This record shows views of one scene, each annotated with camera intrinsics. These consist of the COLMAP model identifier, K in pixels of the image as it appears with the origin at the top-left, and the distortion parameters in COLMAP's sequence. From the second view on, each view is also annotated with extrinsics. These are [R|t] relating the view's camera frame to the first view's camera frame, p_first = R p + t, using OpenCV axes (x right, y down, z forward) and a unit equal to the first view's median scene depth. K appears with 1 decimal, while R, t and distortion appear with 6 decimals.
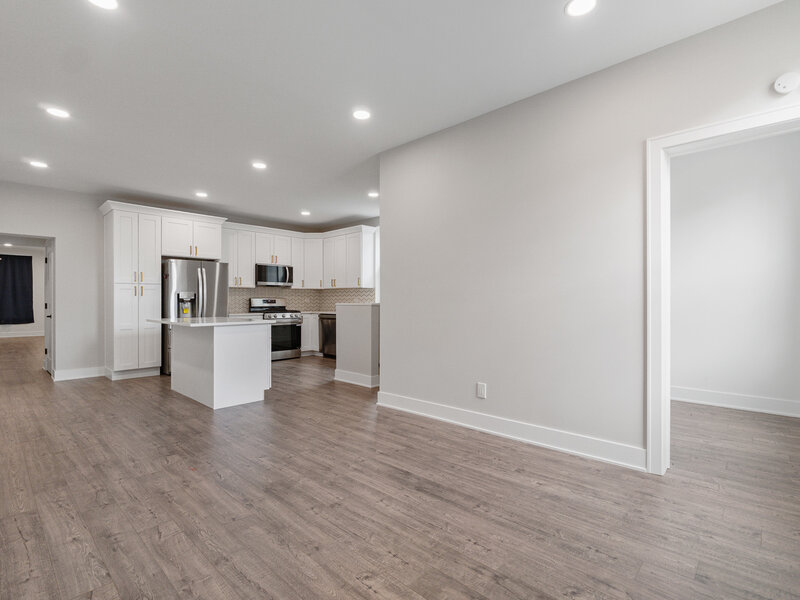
lens RADIAL K [[392.8, 0, 399.0], [0, 392.8, 301.4], [0, 0, 1]] dist [-0.000954, 0.000354]
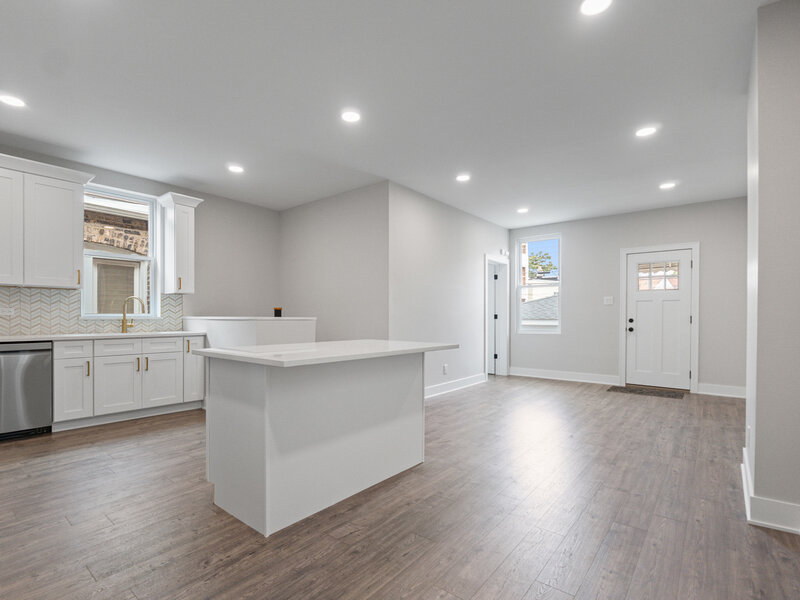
lens RADIAL K [[387.2, 0, 401.2], [0, 387.2, 315.2], [0, 0, 1]] dist [-0.000377, -0.000096]
pose [[-0.073840, 0.006799, 0.997247, -0.759887], [-0.002971, 0.999971, -0.007038, 0.005171], [-0.997266, -0.003483, -0.073817, 0.701630]]
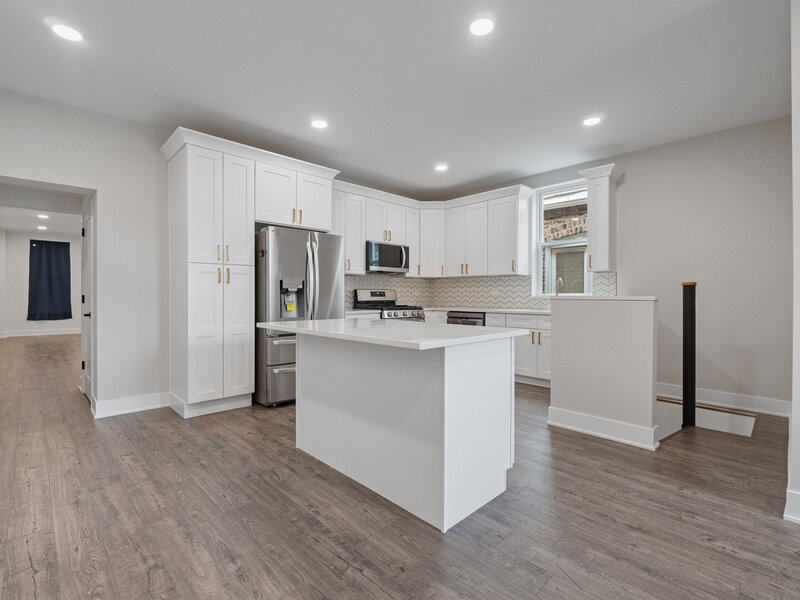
lens RADIAL K [[382.0, 0, 401.8], [0, 382.0, 297.1], [0, 0, 1]] dist [-0.000055, 0.000088]
pose [[0.999098, 0.002774, -0.042383, -0.319420], [-0.002665, 0.999993, 0.002606, 0.005252], [0.042390, -0.002491, 0.999098, 0.362283]]
